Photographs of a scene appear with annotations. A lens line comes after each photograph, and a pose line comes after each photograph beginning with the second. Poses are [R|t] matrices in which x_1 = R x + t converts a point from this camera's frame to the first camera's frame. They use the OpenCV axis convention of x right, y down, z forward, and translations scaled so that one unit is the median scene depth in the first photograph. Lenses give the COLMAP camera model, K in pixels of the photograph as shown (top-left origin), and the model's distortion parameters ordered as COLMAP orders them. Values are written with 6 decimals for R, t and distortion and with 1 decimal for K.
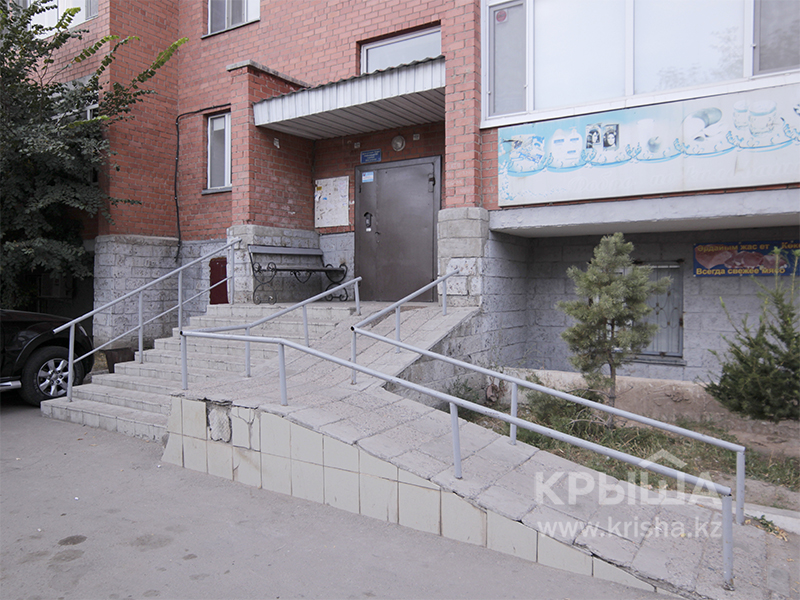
lens RADIAL K [[587.5, 0, 402.2], [0, 587.5, 297.2], [0, 0, 1]] dist [-0.020074, -0.002930]
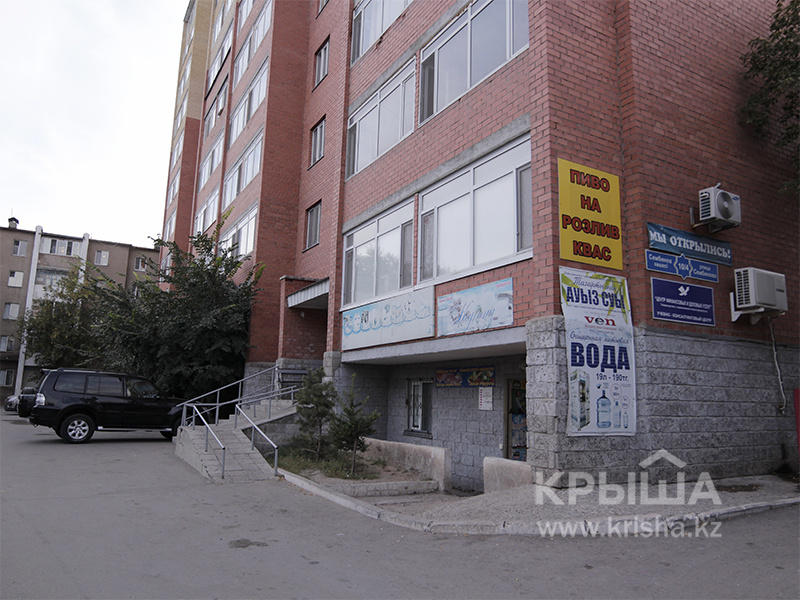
lens RADIAL K [[587.5, 0, 399.1], [0, 587.5, 301.0], [0, 0, 1]] dist [-0.020074, -0.002930]
pose [[0.871084, -0.060816, -0.487354, 0.951169], [-0.028599, 0.984339, -0.173950, 0.014397], [0.490301, 0.165463, 0.855703, -0.458252]]
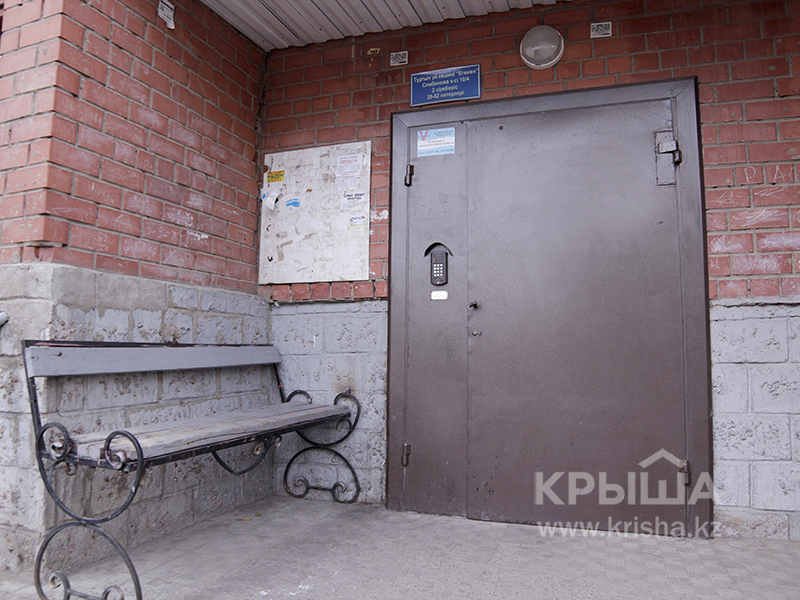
lens RADIAL K [[622.8, 0, 399.0], [0, 622.8, 298.0], [0, 0, 1]] dist [-0.091886, 0.008120]
pose [[0.980409, 0.029609, 0.194736, -0.146070], [-0.007902, 0.993754, -0.111312, -0.073516], [-0.196815, 0.107593, 0.974519, 0.657896]]
